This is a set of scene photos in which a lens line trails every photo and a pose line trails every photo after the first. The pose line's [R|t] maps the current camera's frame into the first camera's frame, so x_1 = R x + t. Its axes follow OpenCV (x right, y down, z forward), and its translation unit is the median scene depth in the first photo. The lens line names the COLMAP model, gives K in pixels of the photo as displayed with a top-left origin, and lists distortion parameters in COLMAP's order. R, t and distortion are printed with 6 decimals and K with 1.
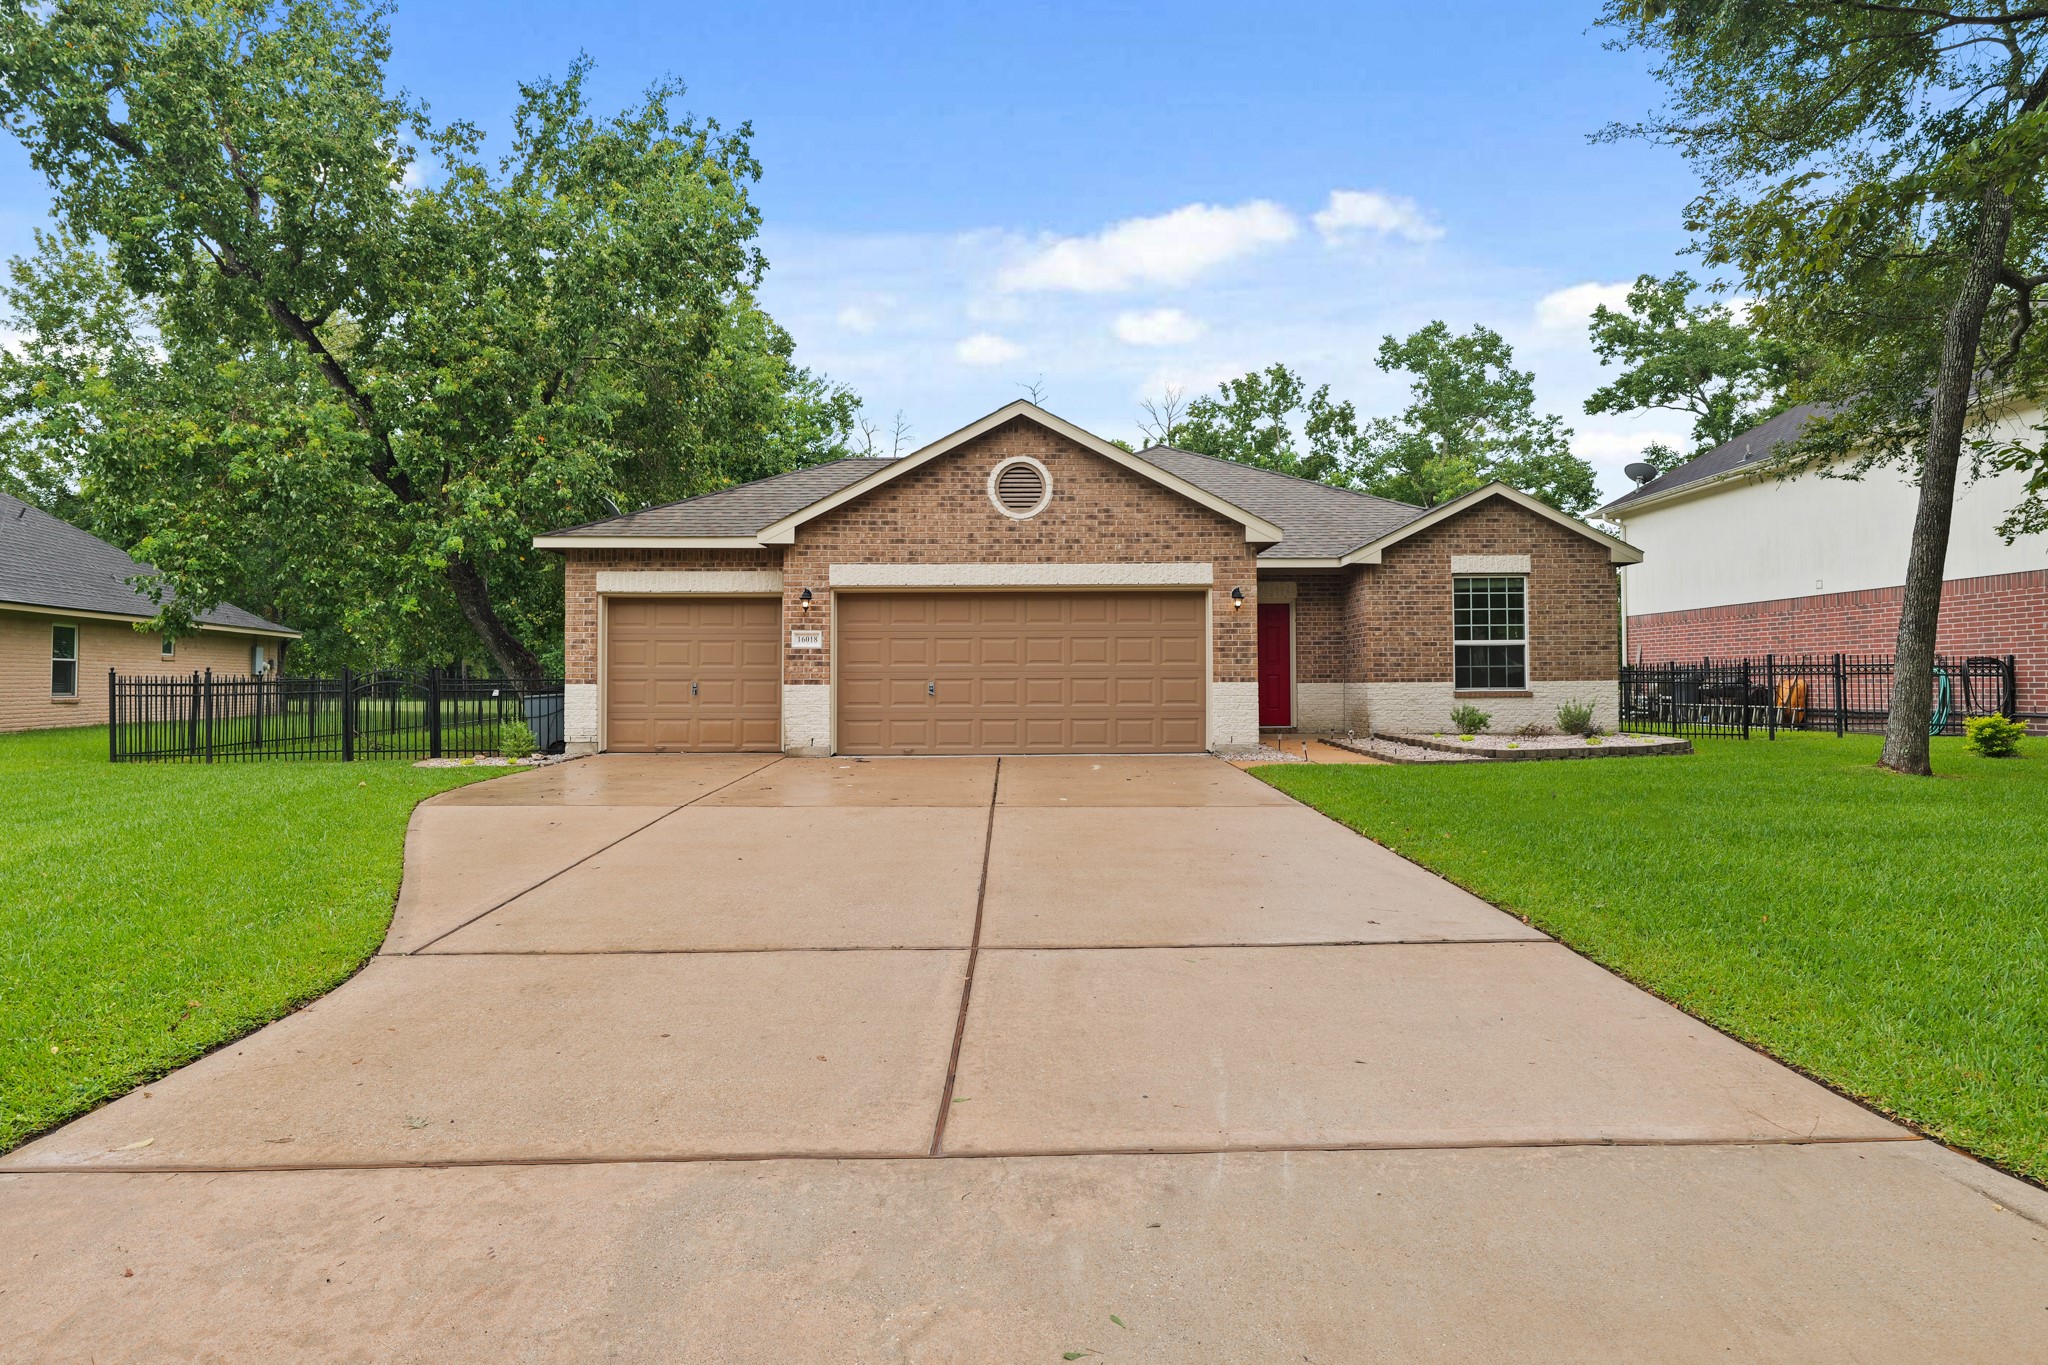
lens RADIAL K [[1078.2, 0, 1023.2], [0, 1078.2, 671.5], [0, 0, 1]] dist [-0.003667, -0.000141]
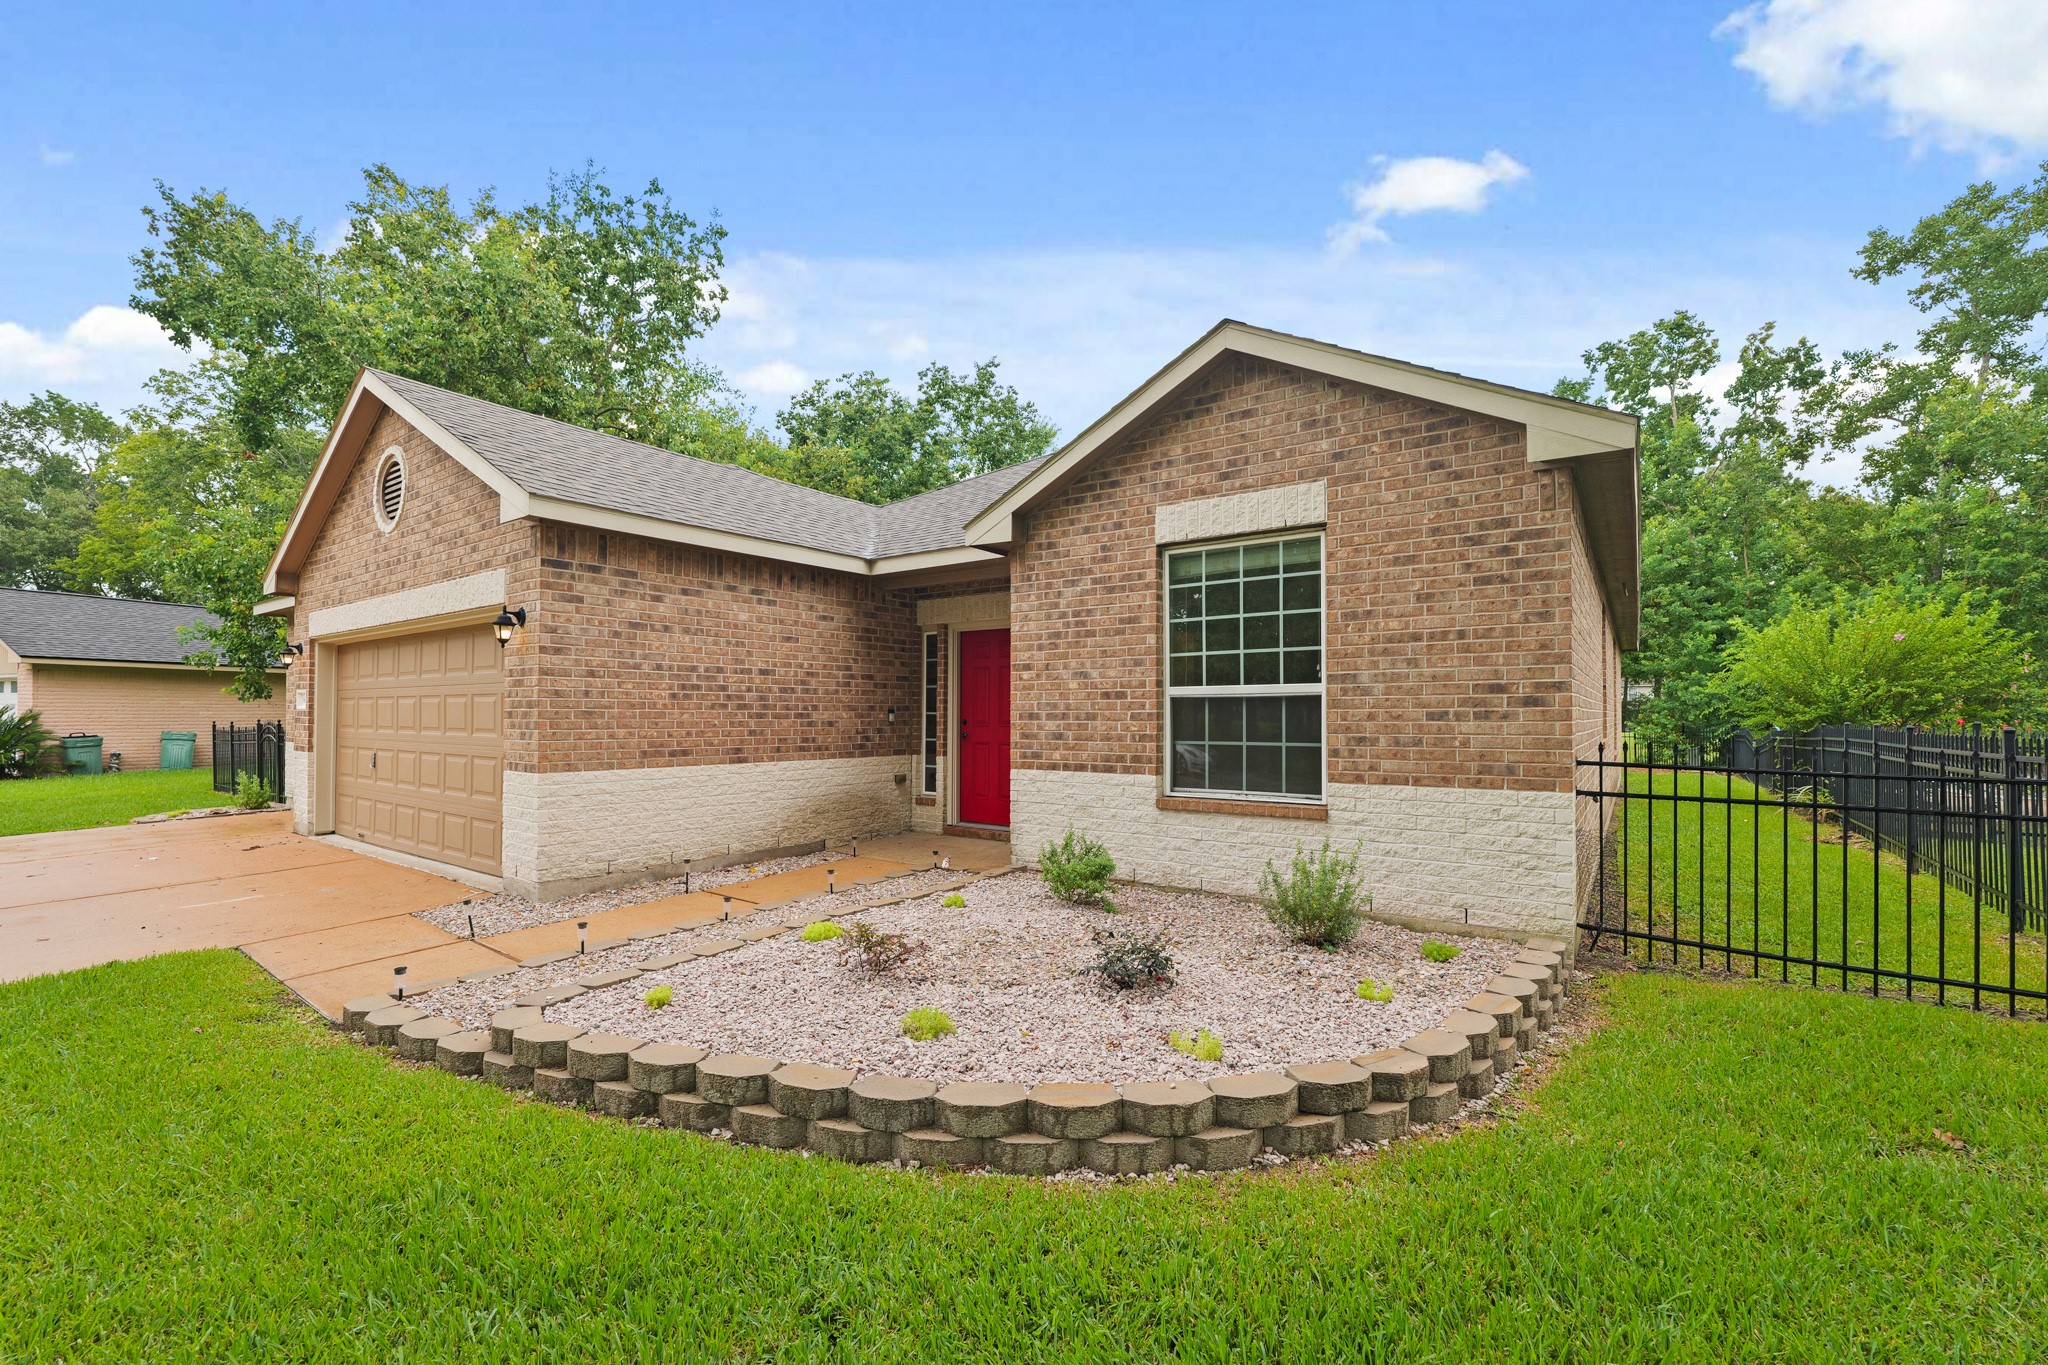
lens RADIAL K [[848.9, 0, 1023.5], [0, 848.9, 703.5], [0, 0, 1]] dist [-0.014898, -0.000508]
pose [[0.806711, -0.001875, -0.590943, 0.567271], [0.000820, 0.999998, -0.002052, -0.020751], [0.590945, 0.001171, 0.806711, 0.663425]]
